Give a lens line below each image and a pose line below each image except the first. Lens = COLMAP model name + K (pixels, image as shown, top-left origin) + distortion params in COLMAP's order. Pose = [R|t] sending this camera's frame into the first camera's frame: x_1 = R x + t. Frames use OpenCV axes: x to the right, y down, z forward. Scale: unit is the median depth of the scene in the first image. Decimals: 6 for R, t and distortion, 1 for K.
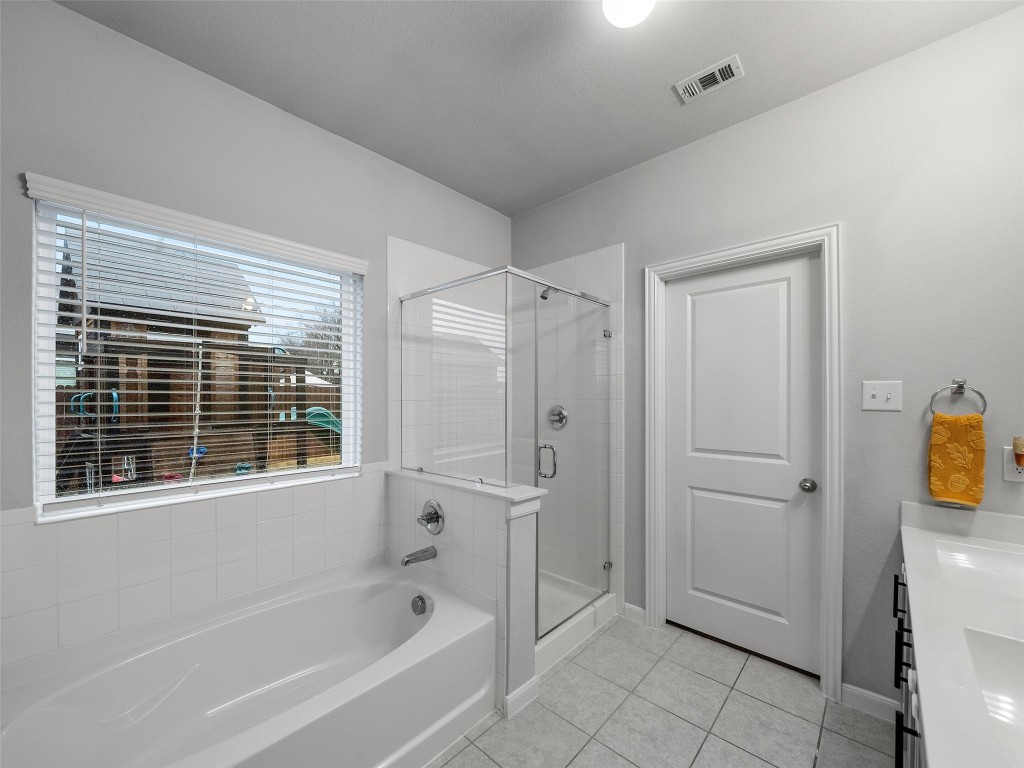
lens RADIAL K [[396.7, 0, 515.6], [0, 396.7, 400.8], [0, 0, 1]] dist [-0.008815, 0.000012]
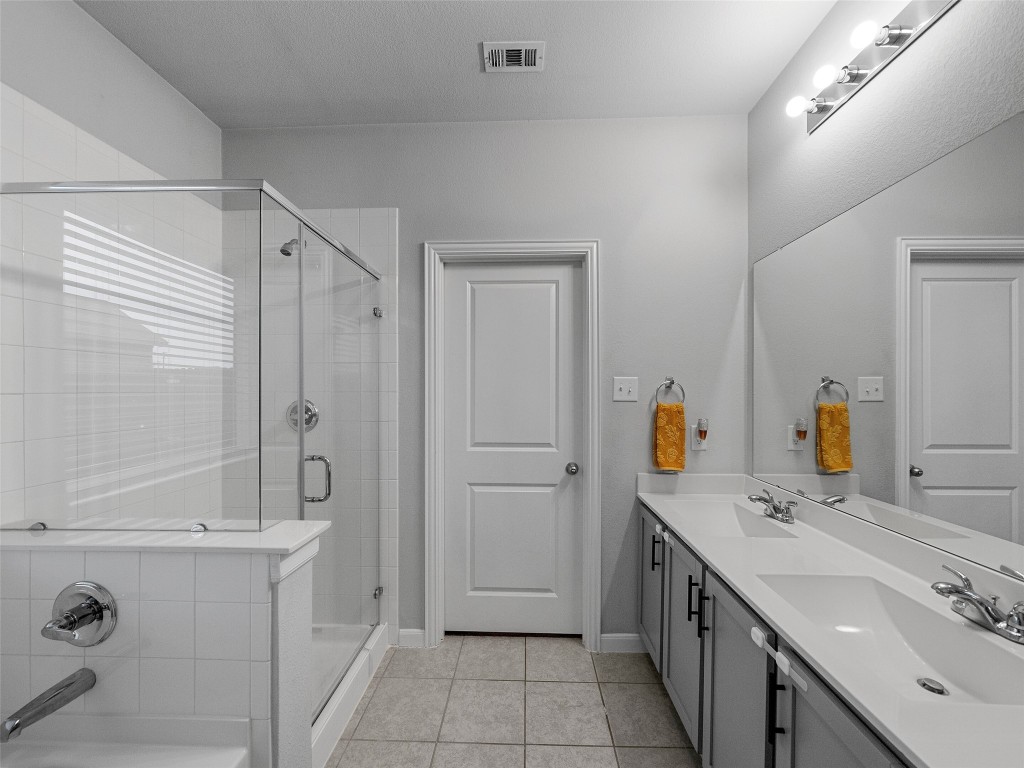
lens RADIAL K [[396.7, 0, 511.0], [0, 396.7, 393.7], [0, 0, 1]] dist [-0.008815, 0.000012]
pose [[0.762997, -0.001520, 0.646400, -0.116970], [0.001753, 0.999998, 0.000281, 0.000762], [-0.646399, 0.000919, 0.762999, 0.245068]]
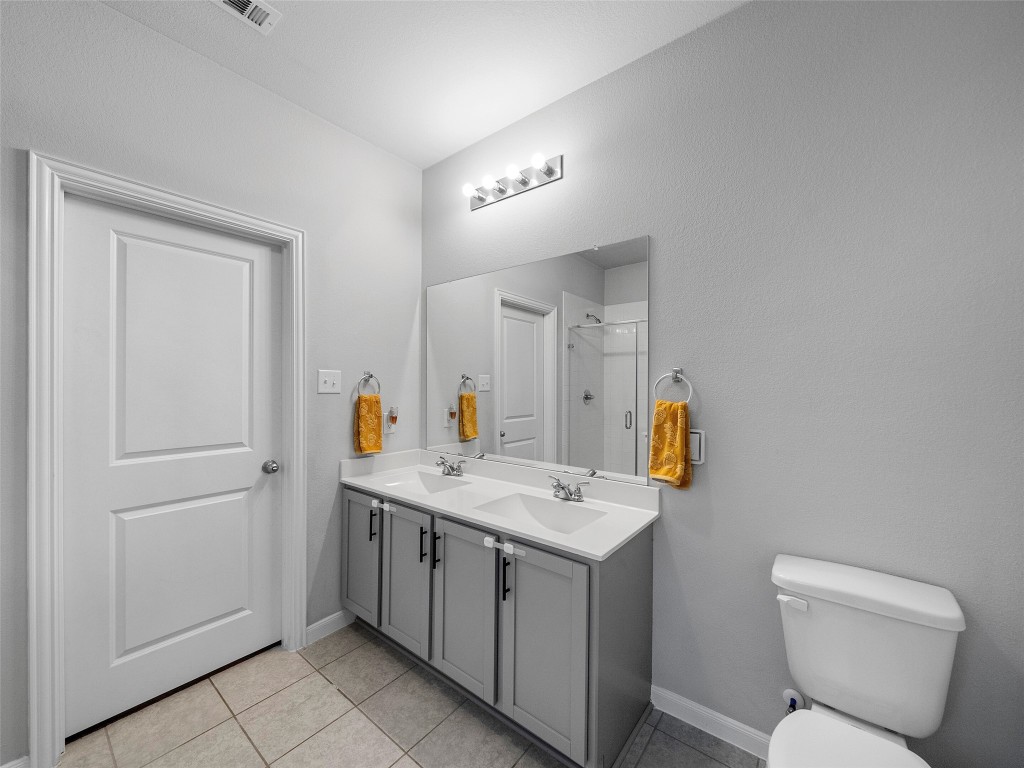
lens RADIAL K [[396.7, 0, 503.4], [0, 396.7, 386.9], [0, 0, 1]] dist [-0.008815, 0.000012]
pose [[-0.057266, -0.003490, 0.998353, -0.328290], [0.001194, 0.999993, 0.003565, 0.000073], [-0.998358, 0.001396, -0.057261, 0.431400]]
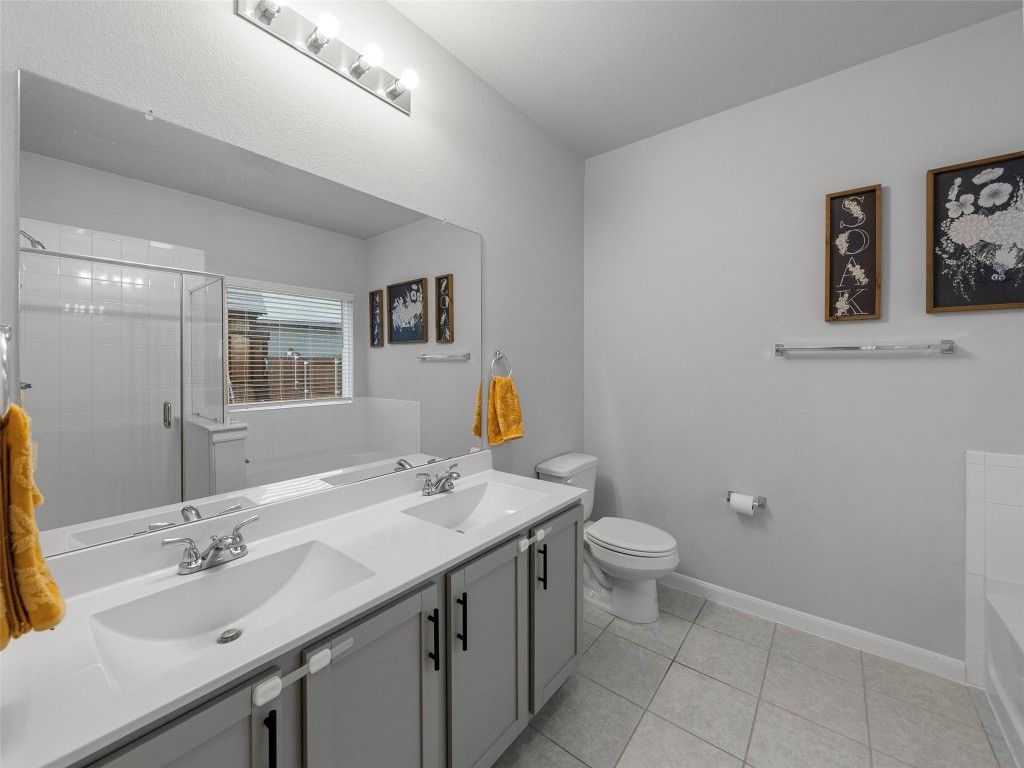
lens RADIAL K [[396.7, 0, 528.8], [0, 396.7, 366.2], [0, 0, 1]] dist [-0.008815, 0.000012]
pose [[-0.996530, 0.001194, -0.083220, 0.481291], [0.000541, 0.999969, 0.007870, -0.003080], [0.083227, 0.007797, -0.996500, 1.076656]]
